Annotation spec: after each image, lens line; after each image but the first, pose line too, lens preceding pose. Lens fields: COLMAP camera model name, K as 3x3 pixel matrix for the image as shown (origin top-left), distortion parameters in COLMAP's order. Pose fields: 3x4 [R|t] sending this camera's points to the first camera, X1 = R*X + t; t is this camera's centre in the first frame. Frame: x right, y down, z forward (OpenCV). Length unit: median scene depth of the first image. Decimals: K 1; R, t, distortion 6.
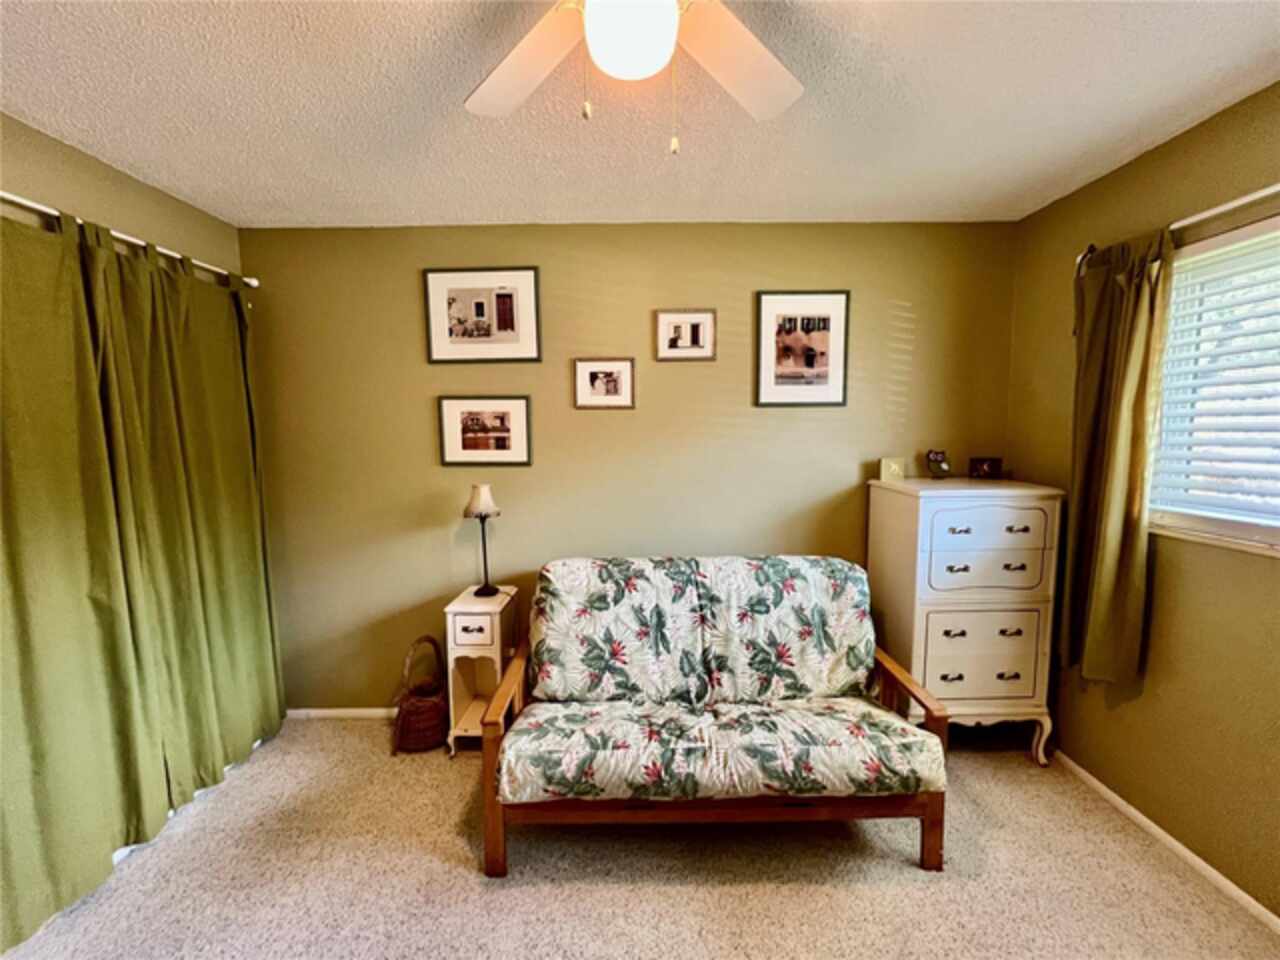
lens RADIAL K [[518.4, 0, 640.0], [0, 518.4, 480.0], [0, 0, 1]] dist [-0.000714, -0.000382]
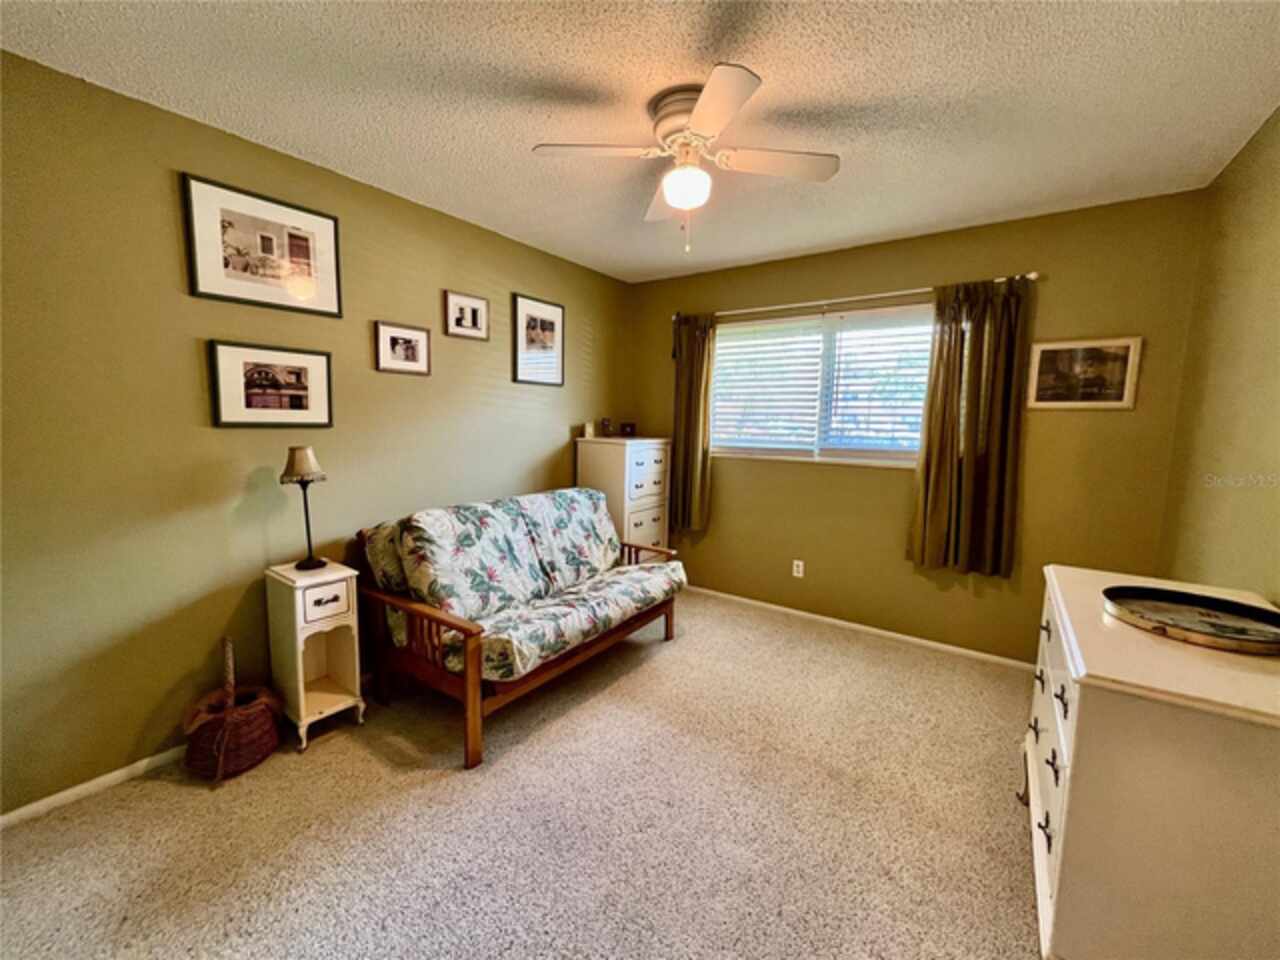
lens RADIAL K [[518.4, 0, 640.0], [0, 518.4, 480.0], [0, 0, 1]] dist [-0.000714, -0.000382]
pose [[0.577879, -0.078160, 0.812371, -0.782322], [0.055970, 0.996855, 0.056095, 0.054722], [-0.814201, 0.013052, 0.580436, -0.002286]]
